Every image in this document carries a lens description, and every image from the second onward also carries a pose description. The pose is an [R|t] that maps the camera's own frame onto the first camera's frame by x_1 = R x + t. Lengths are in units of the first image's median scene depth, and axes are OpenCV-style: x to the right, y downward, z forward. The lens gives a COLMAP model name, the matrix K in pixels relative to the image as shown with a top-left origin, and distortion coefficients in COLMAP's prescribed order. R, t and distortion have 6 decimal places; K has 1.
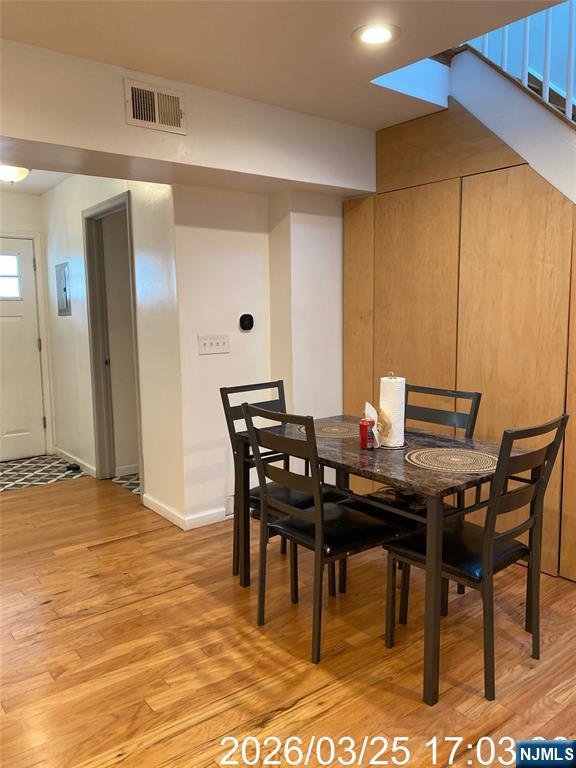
lens RADIAL K [[594.8, 0, 284.1], [0, 594.8, 382.9], [0, 0, 1]] dist [0.055970, -0.046955]
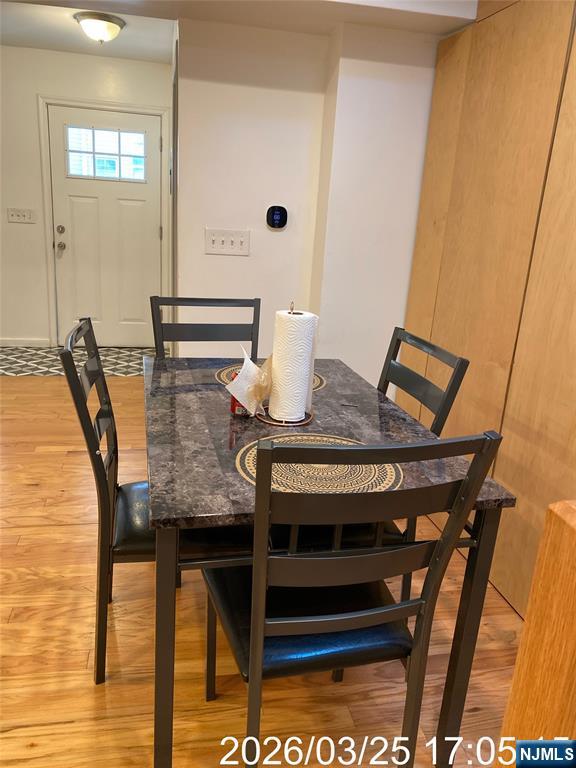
lens RADIAL K [[594.8, 0, 284.1], [0, 594.8, 382.9], [0, 0, 1]] dist [0.055970, -0.046955]
pose [[0.890813, 0.187021, -0.414096, 0.452500], [-0.123592, 0.976735, 0.175254, -0.045324], [0.437239, -0.104939, 0.893202, 0.439949]]
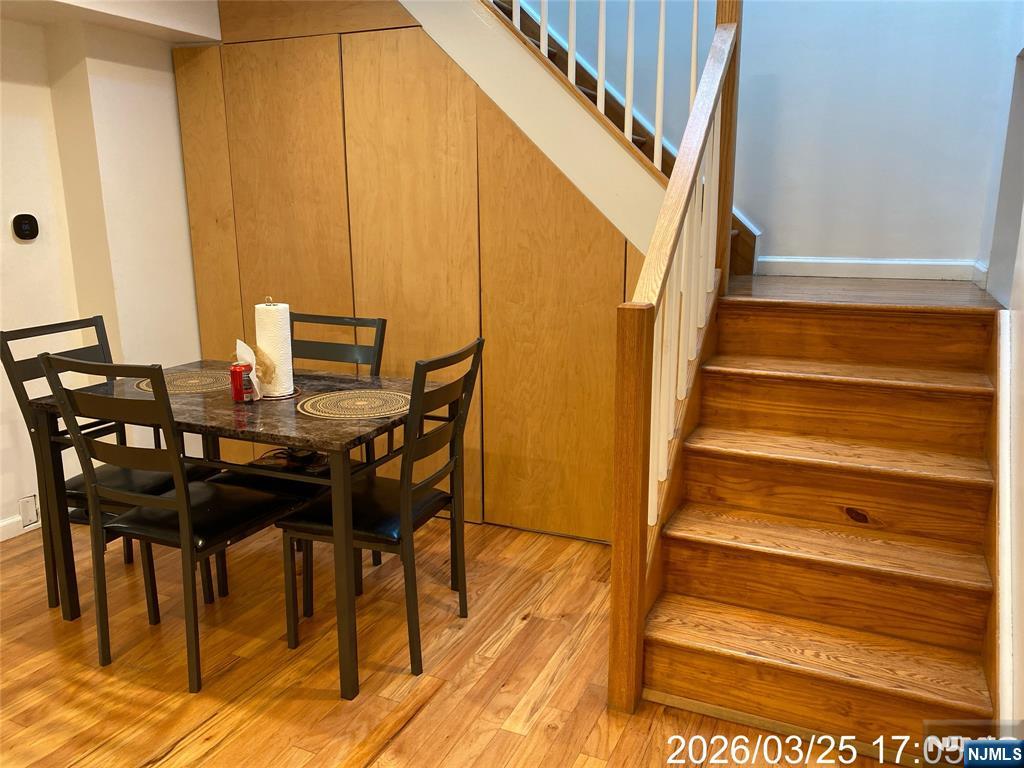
lens RADIAL K [[806.5, 0, 543.8], [0, 806.5, 377.5], [0, 0, 1]] dist [0.031539, -0.054364]
pose [[0.870053, -0.089979, 0.484677, -0.021384], [0.047367, 0.993911, 0.099487, -0.002744], [-0.490677, -0.063601, 0.869017, -0.058956]]
